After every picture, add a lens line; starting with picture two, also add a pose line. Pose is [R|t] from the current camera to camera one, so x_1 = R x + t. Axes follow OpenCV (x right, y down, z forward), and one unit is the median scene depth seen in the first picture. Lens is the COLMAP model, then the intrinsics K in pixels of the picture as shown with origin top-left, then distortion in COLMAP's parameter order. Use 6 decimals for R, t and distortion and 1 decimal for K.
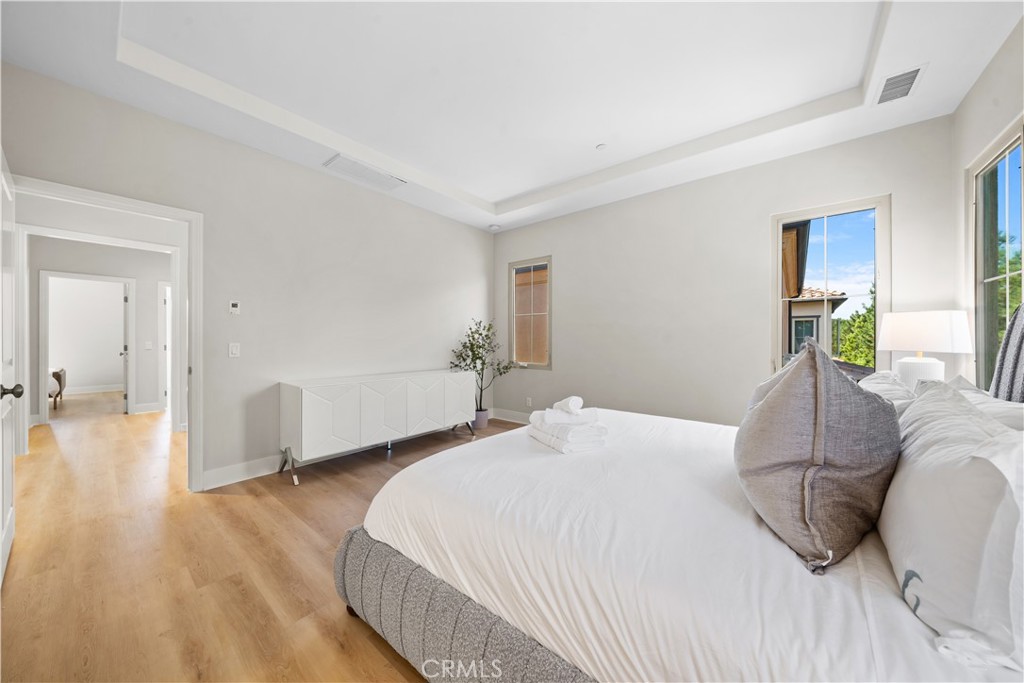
lens RADIAL K [[352.1, 0, 512.8], [0, 352.1, 341.4], [0, 0, 1]] dist [-0.006094, 0.000465]
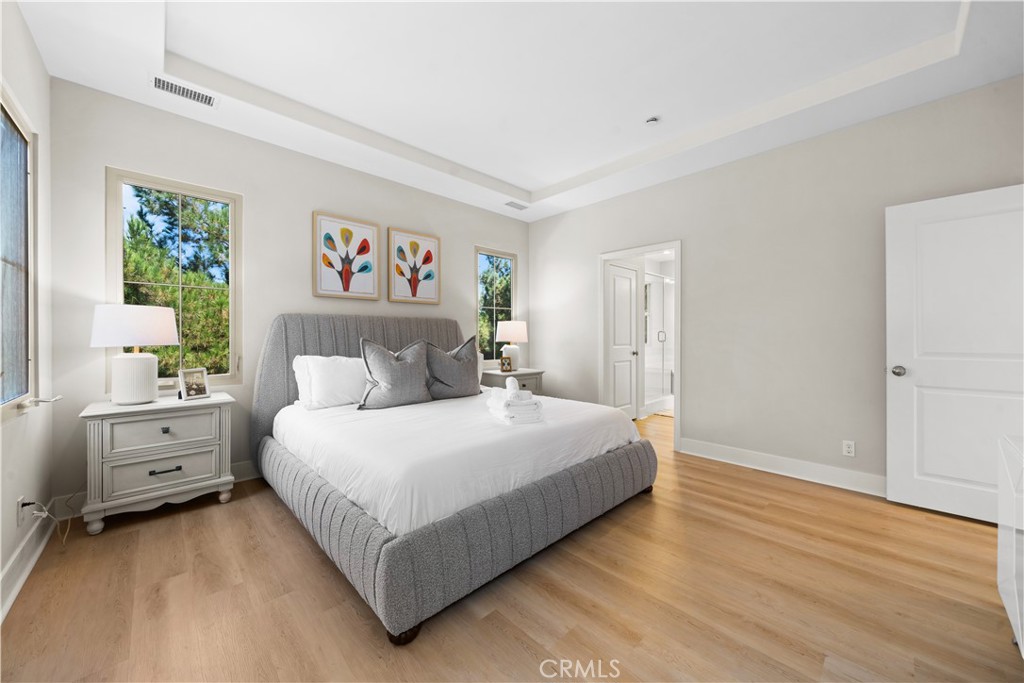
lens RADIAL K [[368.6, 0, 517.8], [0, 368.6, 338.6], [0, 0, 1]] dist [-0.012444, -0.000154]
pose [[-0.994442, -0.003079, 0.105237, 0.002699], [-0.001921, 0.999937, 0.011104, -0.006858], [-0.105264, 0.010840, -0.994385, 2.094434]]
